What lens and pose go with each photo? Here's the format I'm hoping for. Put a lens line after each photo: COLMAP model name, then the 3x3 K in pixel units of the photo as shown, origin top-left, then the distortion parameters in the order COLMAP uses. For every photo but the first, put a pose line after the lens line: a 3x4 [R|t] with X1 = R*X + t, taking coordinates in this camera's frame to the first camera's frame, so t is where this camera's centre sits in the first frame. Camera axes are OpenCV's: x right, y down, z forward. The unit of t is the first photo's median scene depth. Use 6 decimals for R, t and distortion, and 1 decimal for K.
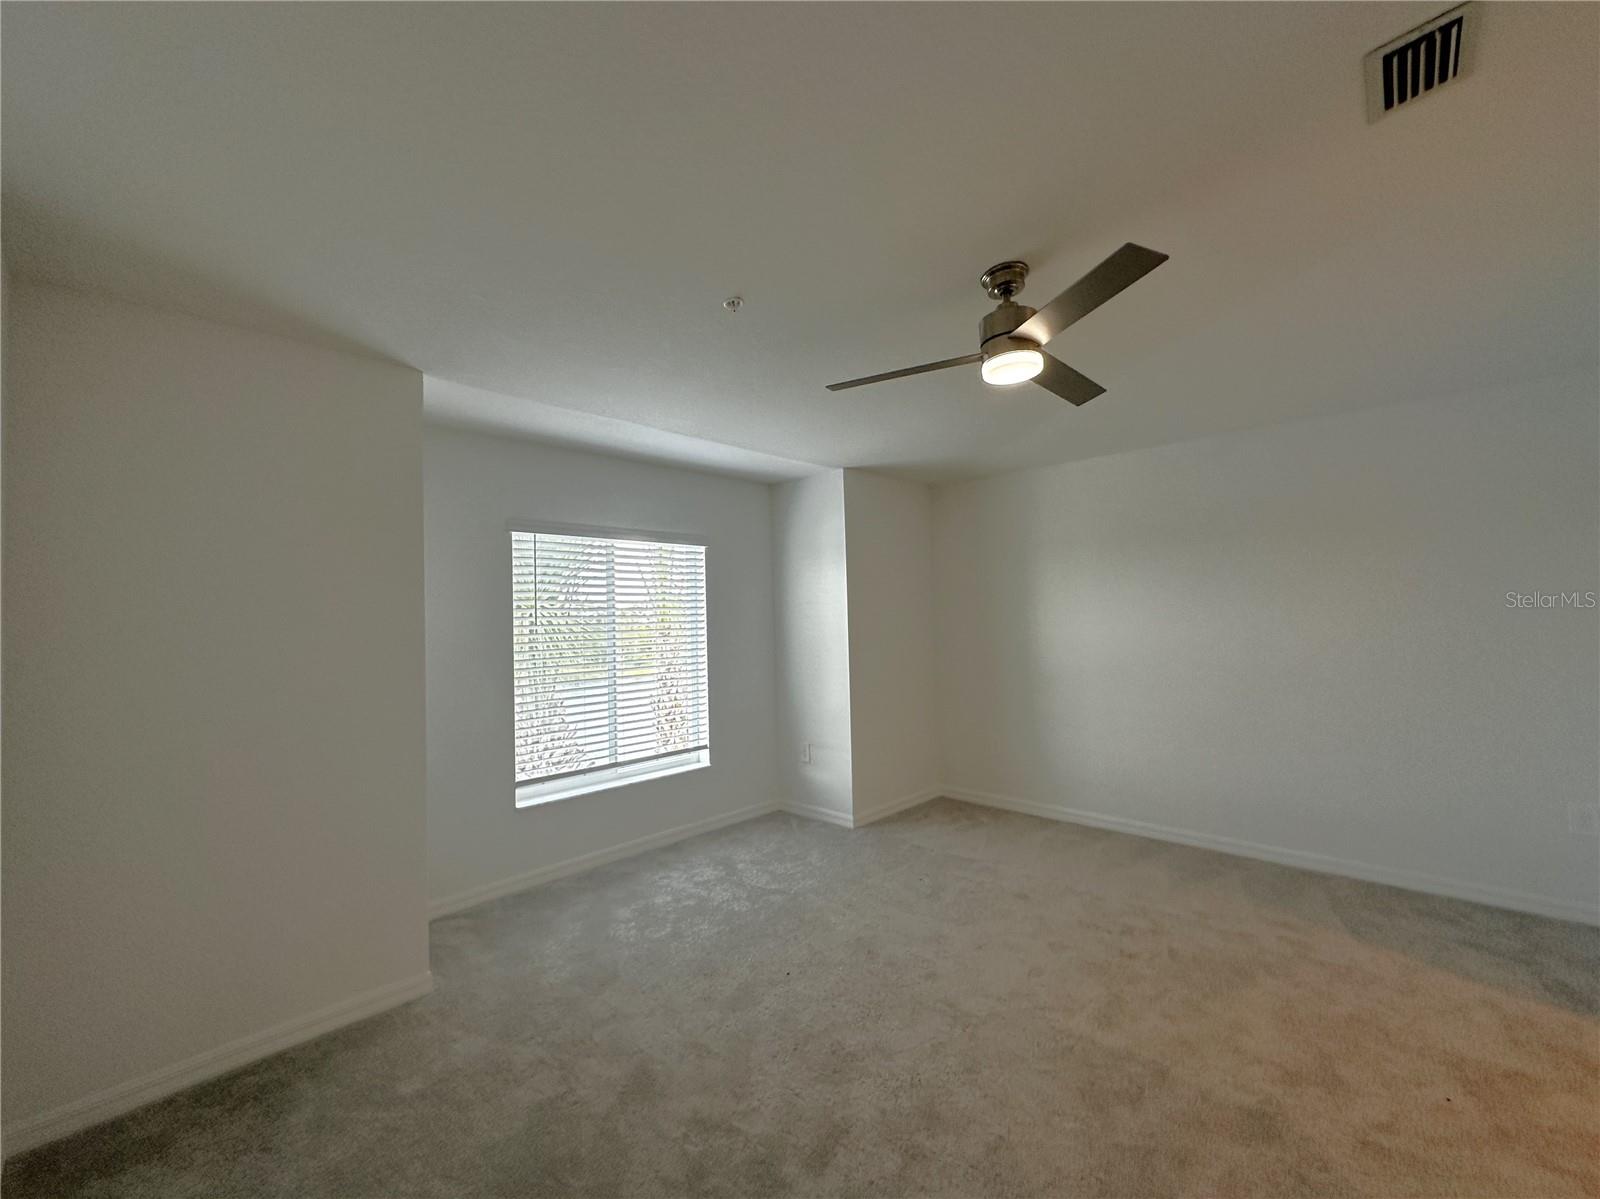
lens RADIAL K [[645.5, 0, 800.0], [0, 645.5, 599.5], [0, 0, 1]] dist [-0.002489, 0.000026]
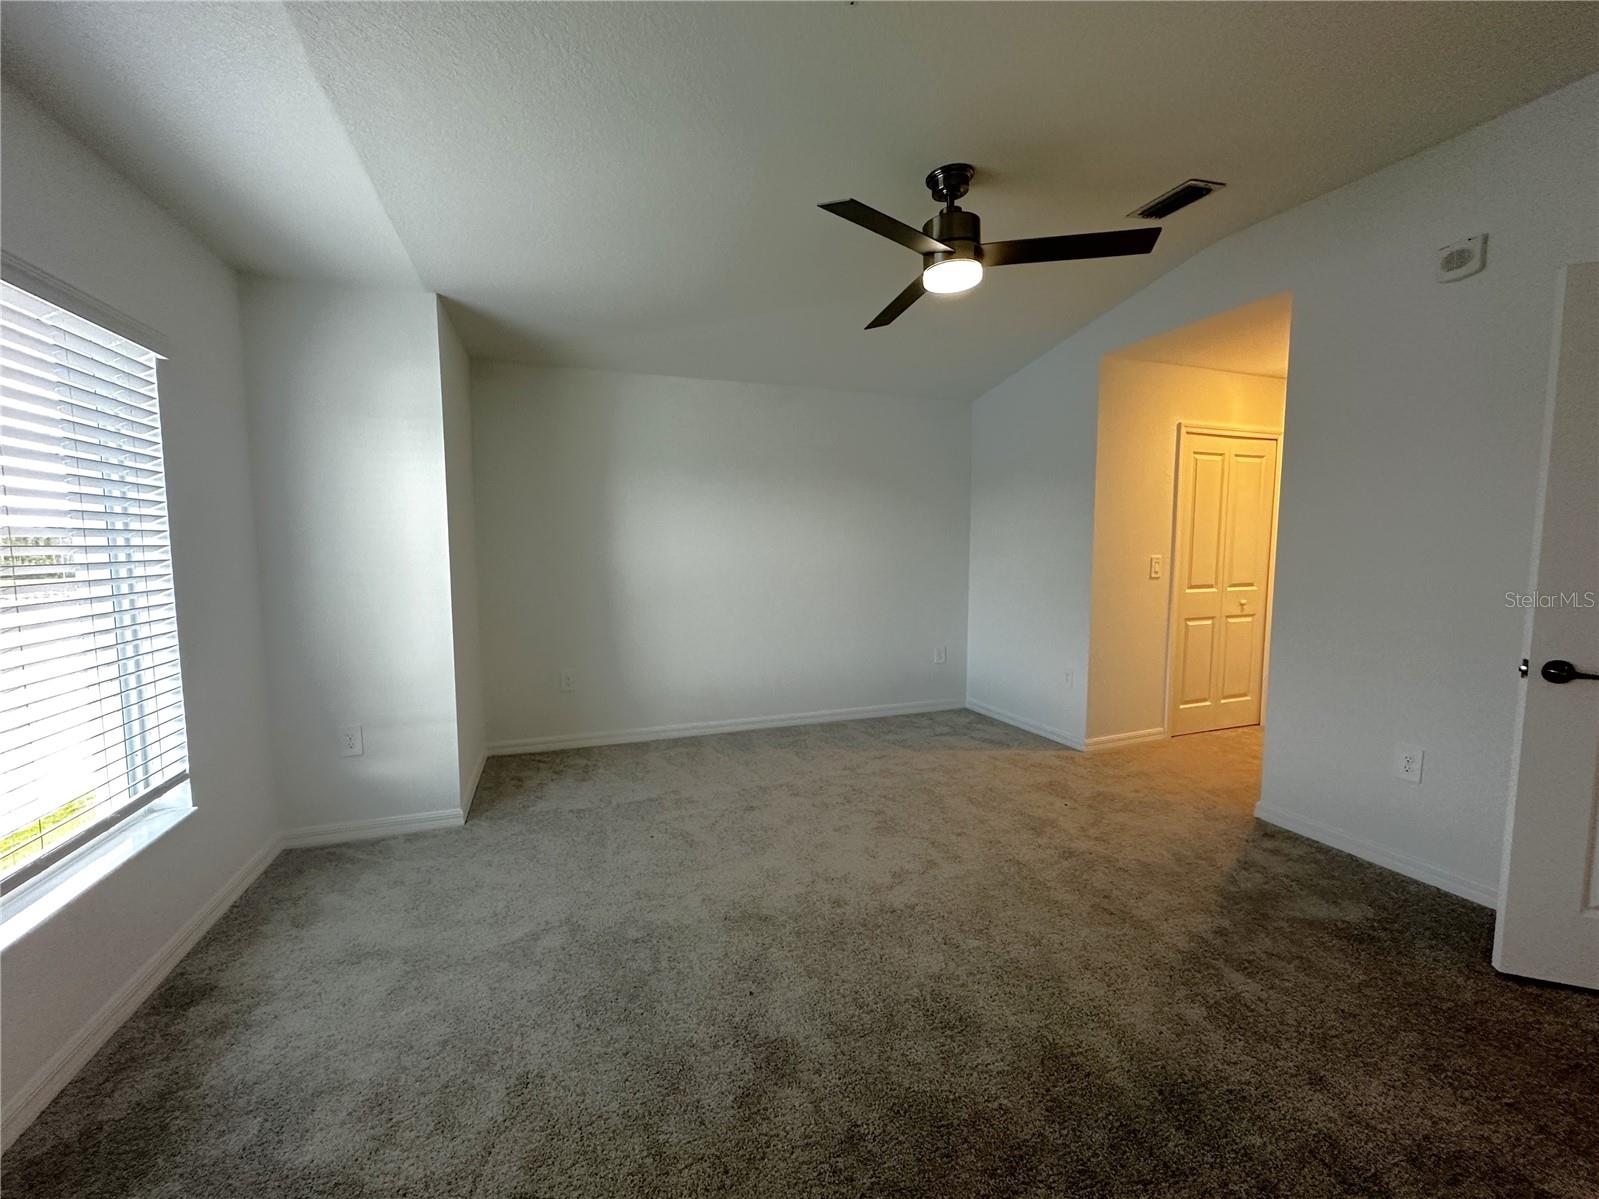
lens RADIAL K [[641.4, 0, 799.5], [0, 641.4, 599.5], [0, 0, 1]] dist [-0.002254, 0.000561]
pose [[0.440702, -0.056090, 0.895899, -0.421901], [-0.040064, 0.995822, 0.082054, 0.042126], [-0.896759, -0.072054, 0.436614, 0.435673]]
